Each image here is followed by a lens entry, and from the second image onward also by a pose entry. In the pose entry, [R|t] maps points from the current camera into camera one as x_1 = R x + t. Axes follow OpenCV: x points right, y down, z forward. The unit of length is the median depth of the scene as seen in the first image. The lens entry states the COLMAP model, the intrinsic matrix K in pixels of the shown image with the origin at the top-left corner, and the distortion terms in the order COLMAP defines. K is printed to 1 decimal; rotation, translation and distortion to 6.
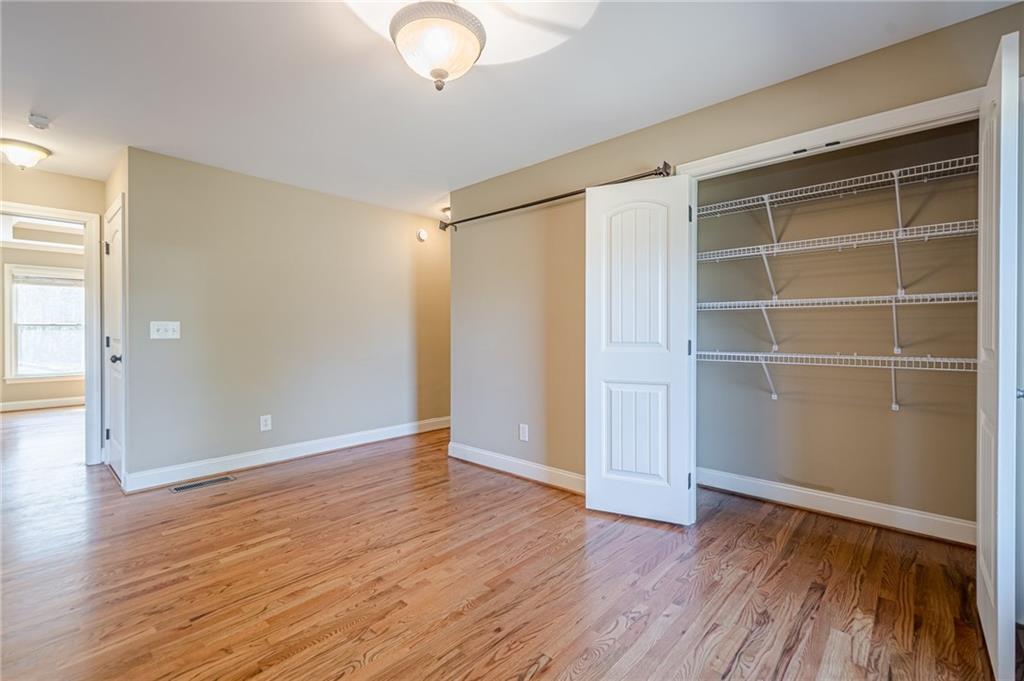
lens RADIAL K [[459.9, 0, 509.5], [0, 459.9, 342.9], [0, 0, 1]] dist [0.012977, -0.000584]
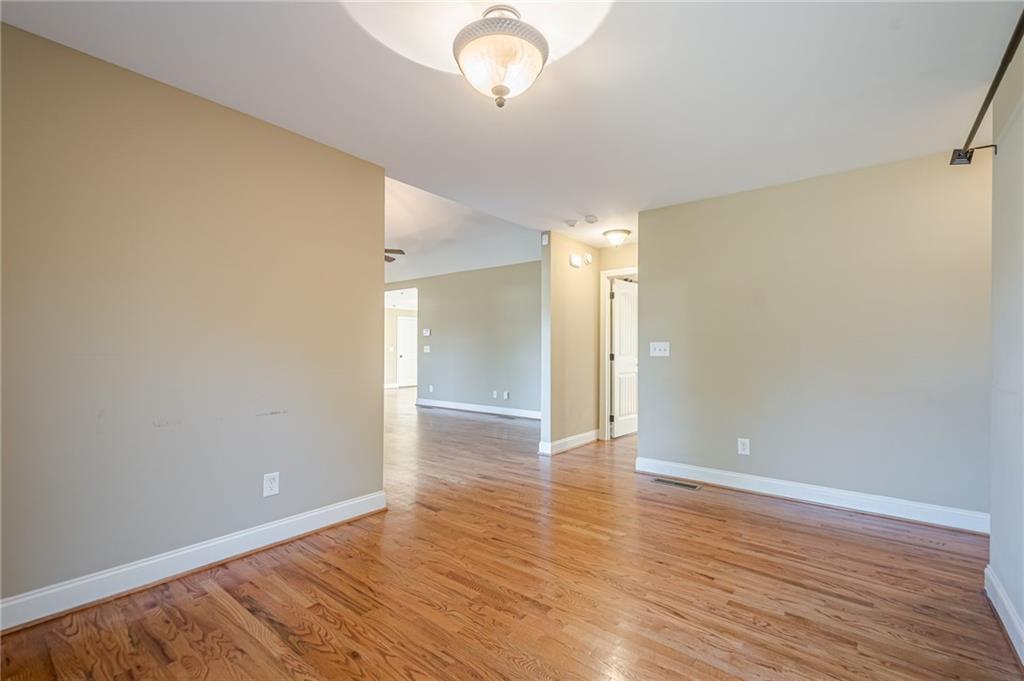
lens RADIAL K [[459.9, 0, 509.5], [0, 459.9, 342.9], [0, 0, 1]] dist [0.012977, -0.000584]
pose [[0.039636, -0.016201, -0.999083, 0.488332], [-0.029139, 0.999425, -0.017363, -0.011589], [0.998789, 0.029801, 0.039141, 0.564914]]
